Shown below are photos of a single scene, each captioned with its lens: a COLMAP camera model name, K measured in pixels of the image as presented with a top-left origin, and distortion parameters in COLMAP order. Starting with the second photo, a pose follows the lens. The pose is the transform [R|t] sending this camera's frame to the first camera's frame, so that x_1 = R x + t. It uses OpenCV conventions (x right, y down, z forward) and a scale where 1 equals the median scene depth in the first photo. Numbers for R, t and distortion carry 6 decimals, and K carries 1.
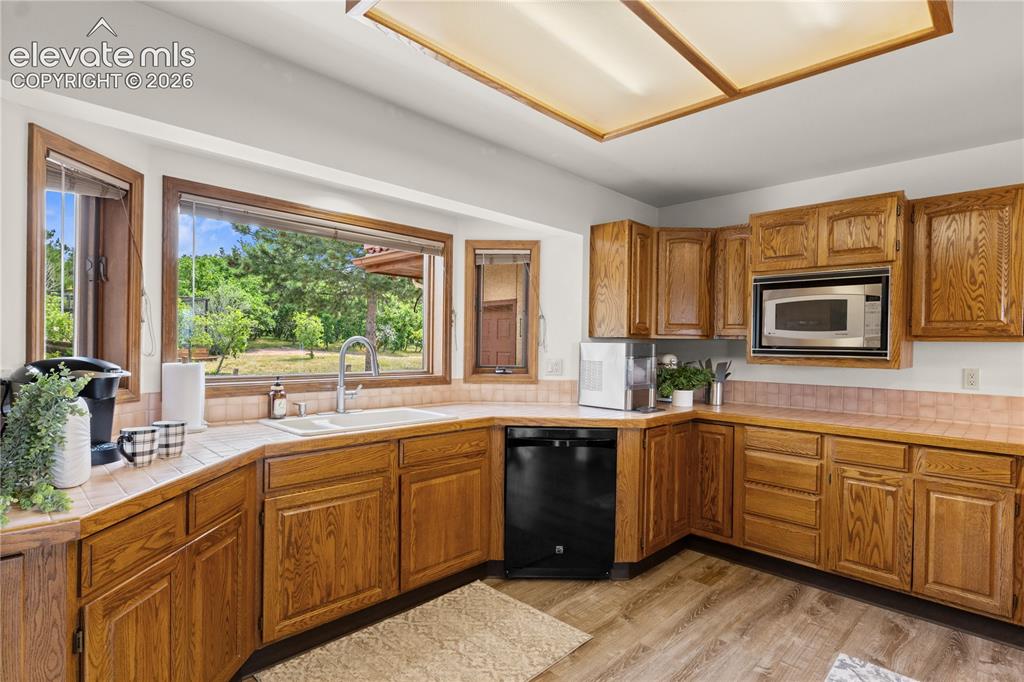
lens RADIAL K [[515.5, 0, 514.5], [0, 515.5, 349.3], [0, 0, 1]] dist [-0.000189, -0.002014]
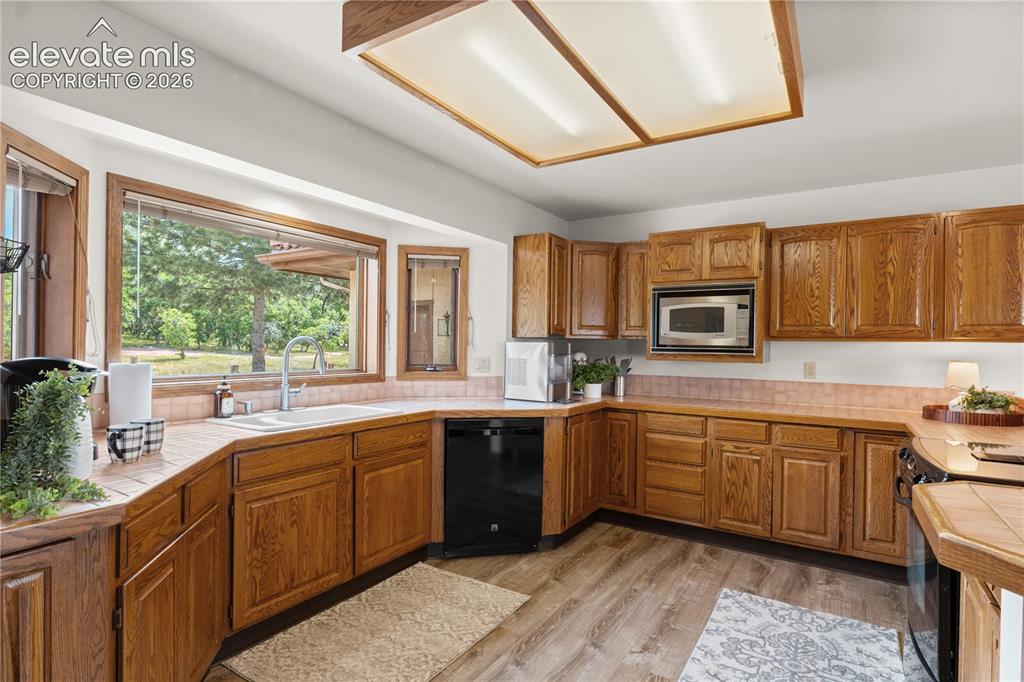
lens RADIAL K [[515.5, 0, 514.5], [0, 515.5, 349.3], [0, 0, 1]] dist [-0.000189, -0.002014]
pose [[0.977307, -0.003159, 0.211804, -0.108750], [0.002654, 0.999993, 0.002671, -0.000383], [-0.211810, -0.002049, 0.977309, -0.101943]]
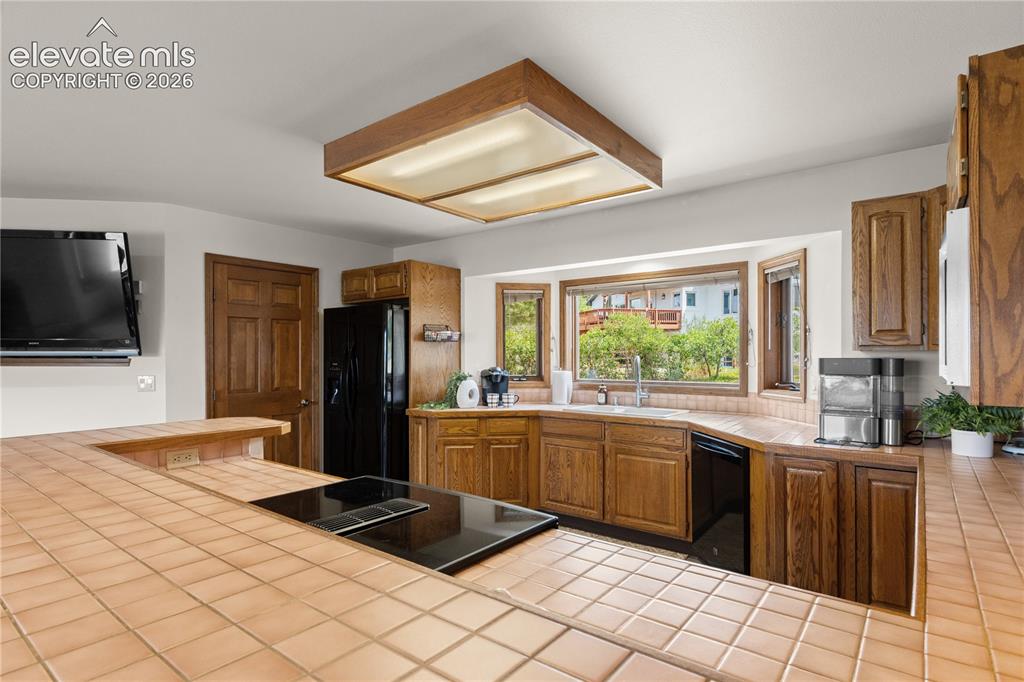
lens RADIAL K [[526.7, 0, 513.8], [0, 526.7, 356.7], [0, 0, 1]] dist [-0.001346, -0.000665]
pose [[0.119305, -0.014258, -0.992755, 1.160532], [-0.006038, 0.999868, -0.015086, 0.002596], [0.992839, 0.007794, 0.119204, 0.463943]]
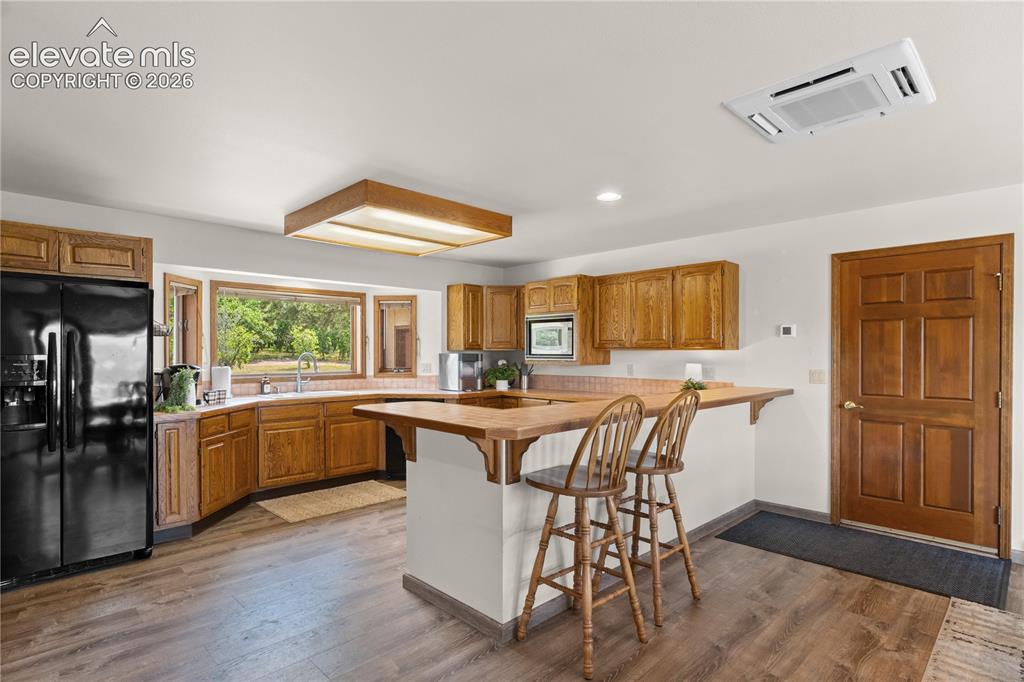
lens RADIAL K [[526.7, 0, 513.8], [0, 526.7, 356.7], [0, 0, 1]] dist [-0.001346, -0.000665]
pose [[0.999778, -0.015364, -0.014448, 0.504029], [0.015366, 0.999882, 0.000020, 0.001942], [0.014446, -0.000242, 0.999896, -0.971074]]
